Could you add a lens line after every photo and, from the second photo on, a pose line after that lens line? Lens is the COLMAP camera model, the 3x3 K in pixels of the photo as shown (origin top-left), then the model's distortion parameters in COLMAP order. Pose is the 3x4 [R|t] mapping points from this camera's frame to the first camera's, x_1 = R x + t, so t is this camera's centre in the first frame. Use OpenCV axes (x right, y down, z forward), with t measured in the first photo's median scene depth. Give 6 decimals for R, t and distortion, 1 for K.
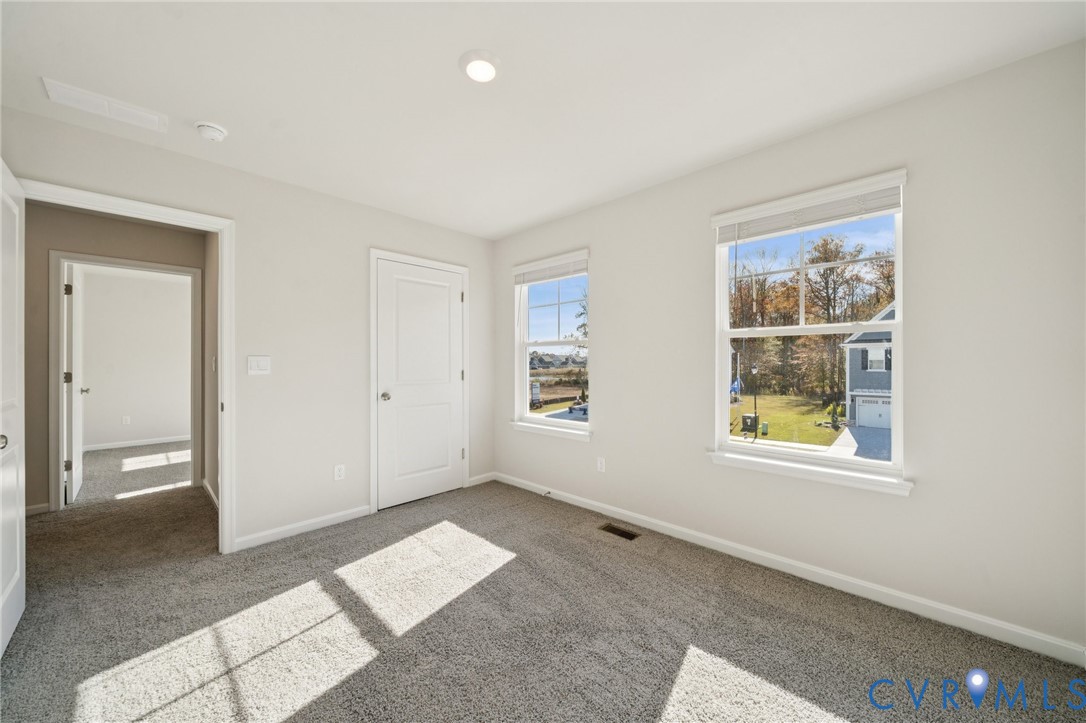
lens RADIAL K [[381.0, 0, 534.0], [0, 381.0, 362.3], [0, 0, 1]] dist [-0.002275, -0.000081]
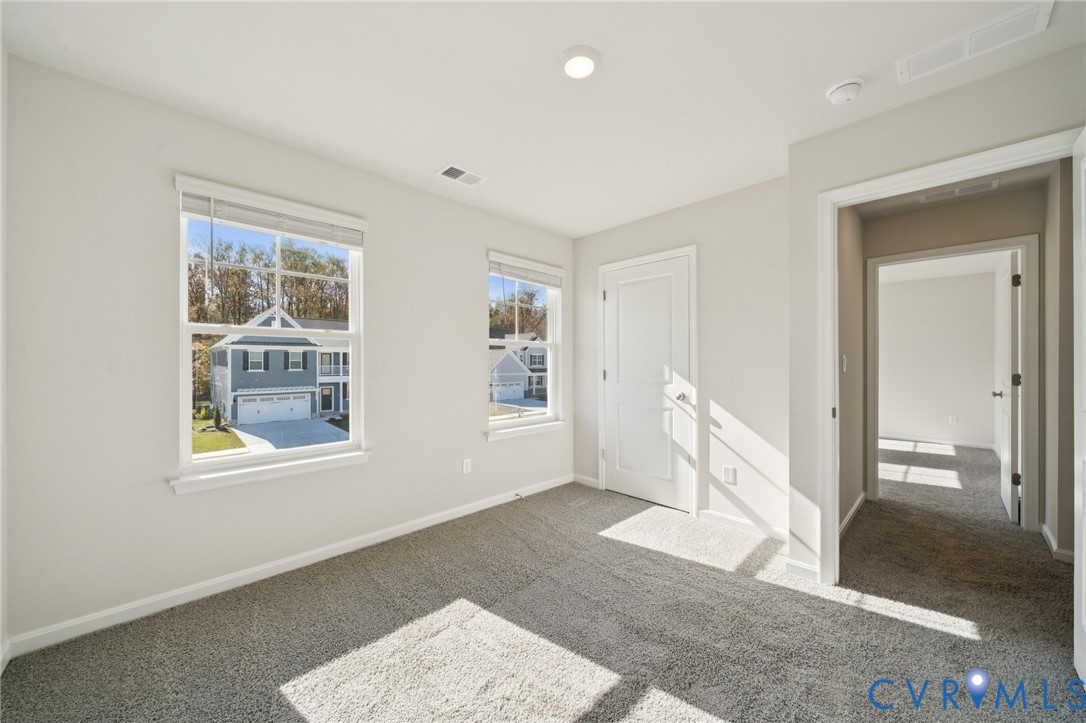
lens RADIAL K [[381.0, 0, 534.0], [0, 381.0, 363.5], [0, 0, 1]] dist [-0.002275, -0.000081]
pose [[0.057873, 0.001980, 0.998322, -0.206054], [-0.001926, 0.999996, -0.001872, 0.001012], [-0.998322, -0.001814, 0.057876, 0.194157]]
